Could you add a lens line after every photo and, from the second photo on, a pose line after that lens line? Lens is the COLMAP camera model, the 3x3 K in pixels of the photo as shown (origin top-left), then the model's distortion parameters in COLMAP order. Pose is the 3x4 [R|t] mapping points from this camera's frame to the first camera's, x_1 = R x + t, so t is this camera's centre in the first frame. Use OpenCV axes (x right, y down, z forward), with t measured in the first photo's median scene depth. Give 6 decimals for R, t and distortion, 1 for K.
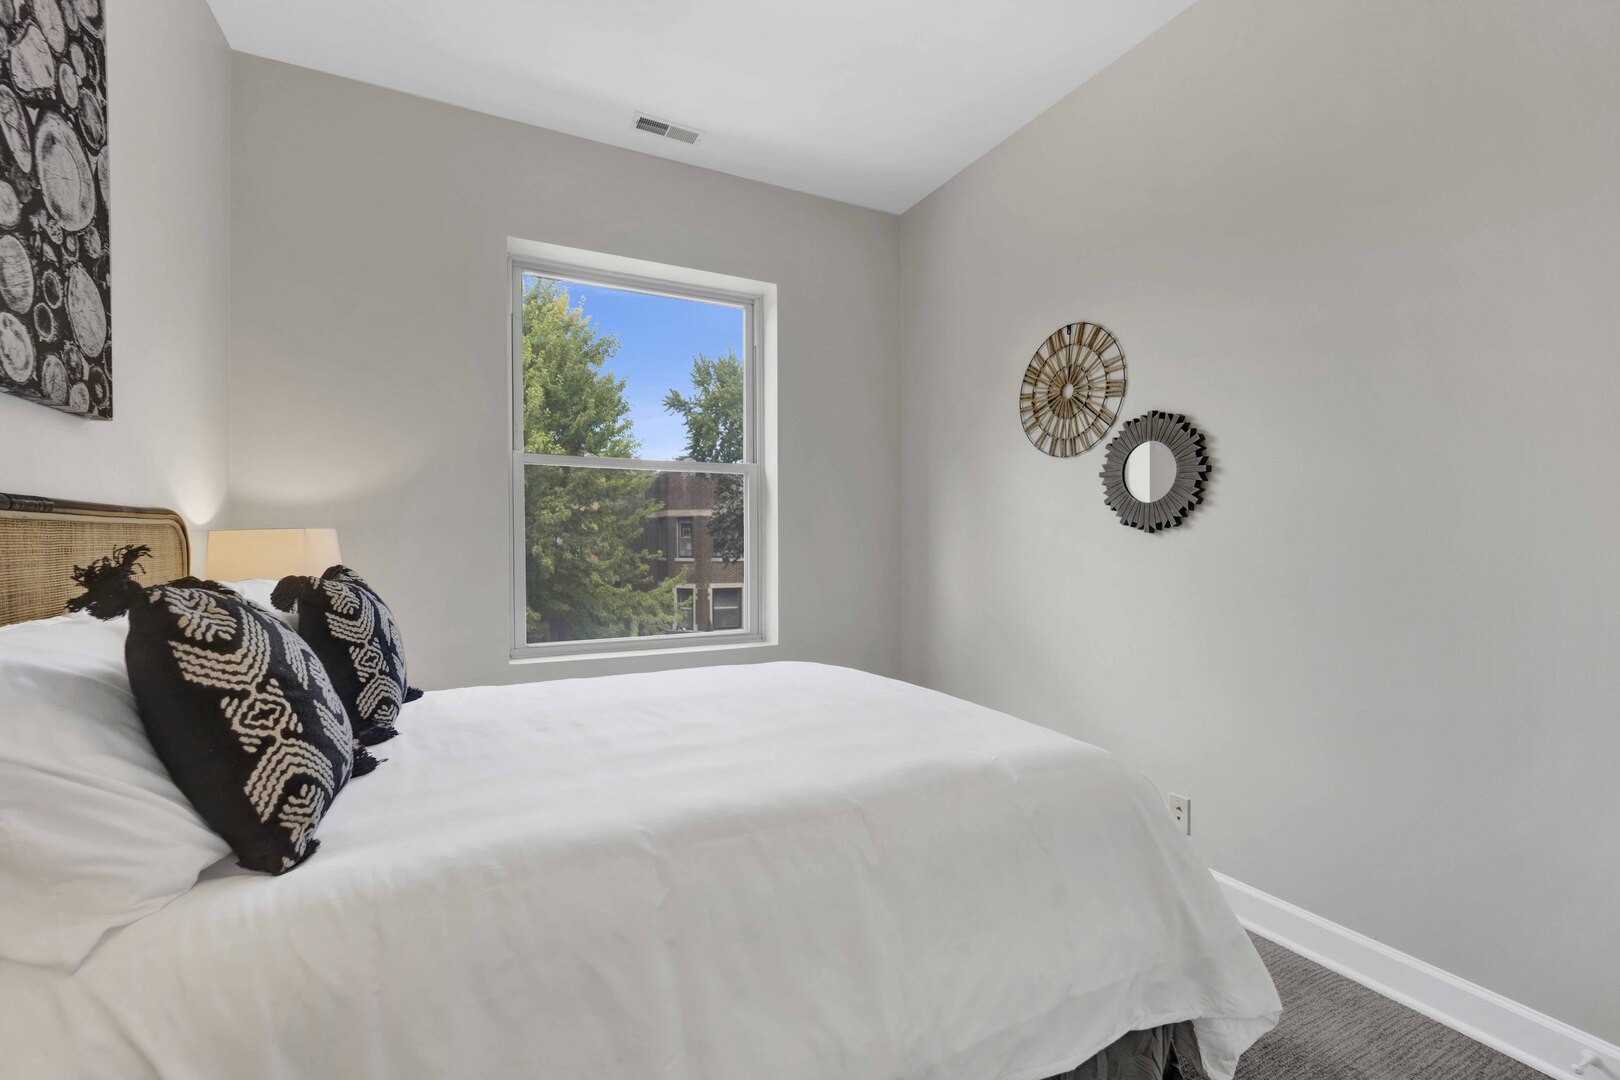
lens RADIAL K [[692.7, 0, 811.7], [0, 692.7, 556.5], [0, 0, 1]] dist [0.000570, 0.000213]
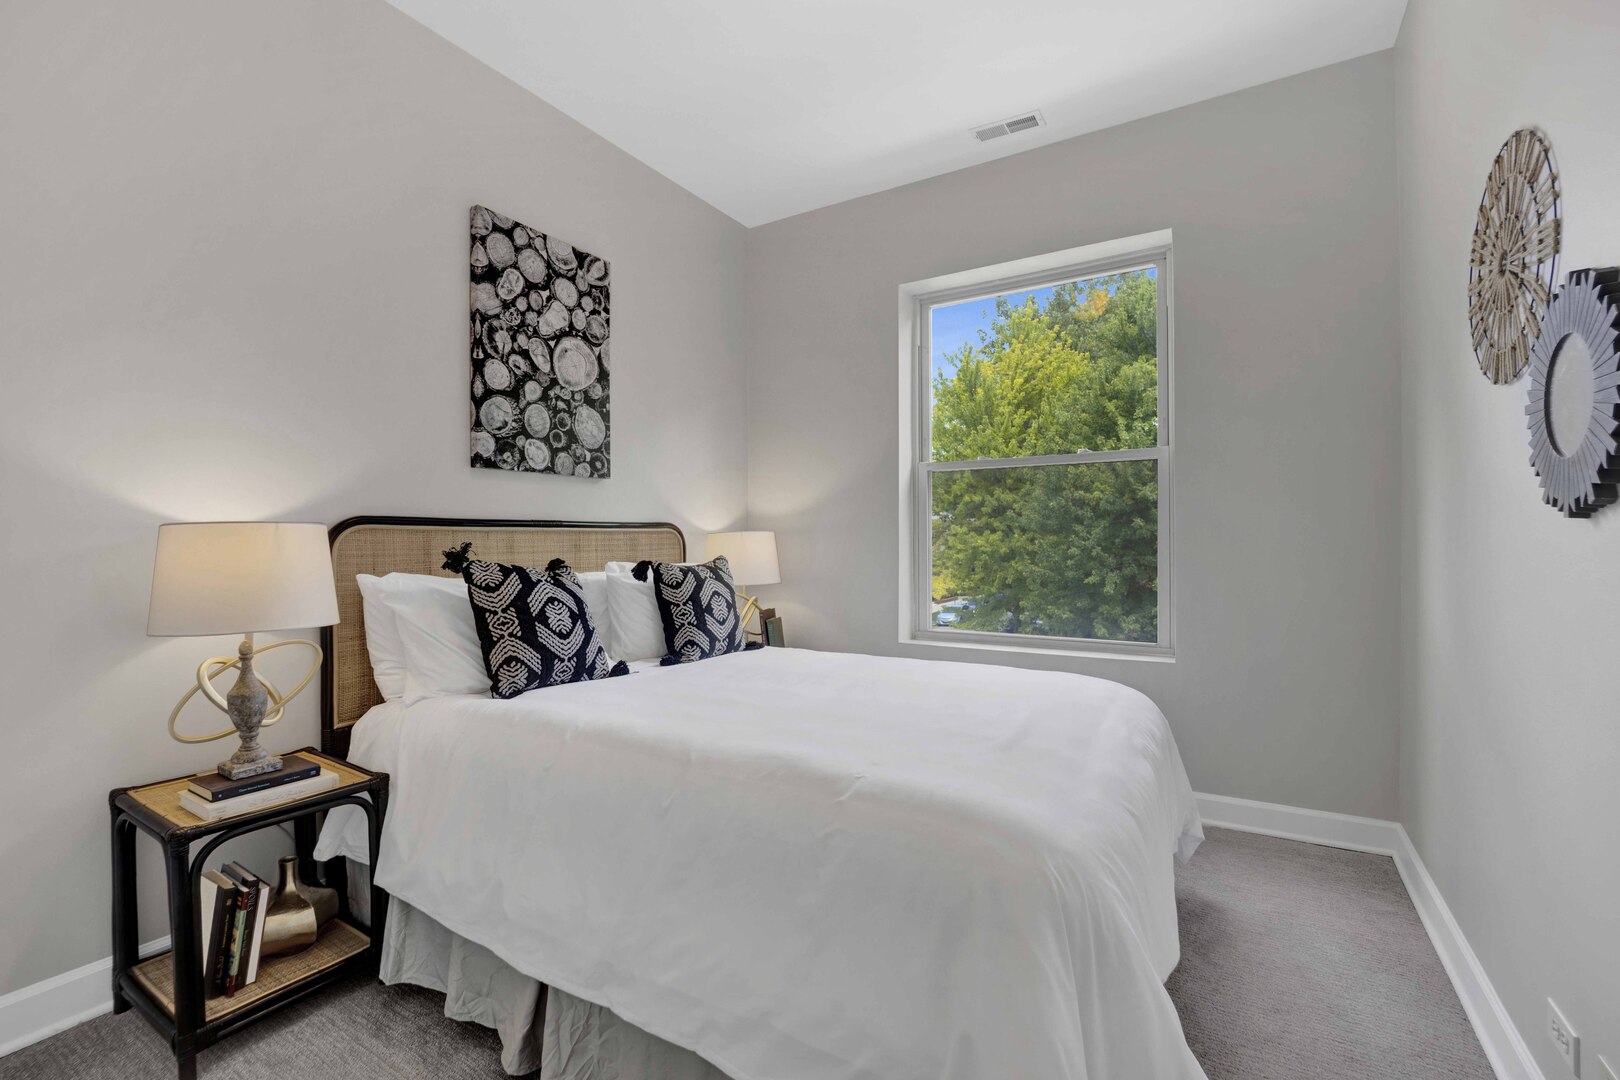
lens RADIAL K [[694.8, 0, 797.0], [0, 694.8, 560.5], [0, 0, 1]] dist [-0.020653, -0.000605]
pose [[0.528316, 0.021490, -0.848776, 1.021238], [-0.014473, 0.999762, 0.016304, -0.006313], [0.848924, 0.003671, 0.528502, 0.460729]]
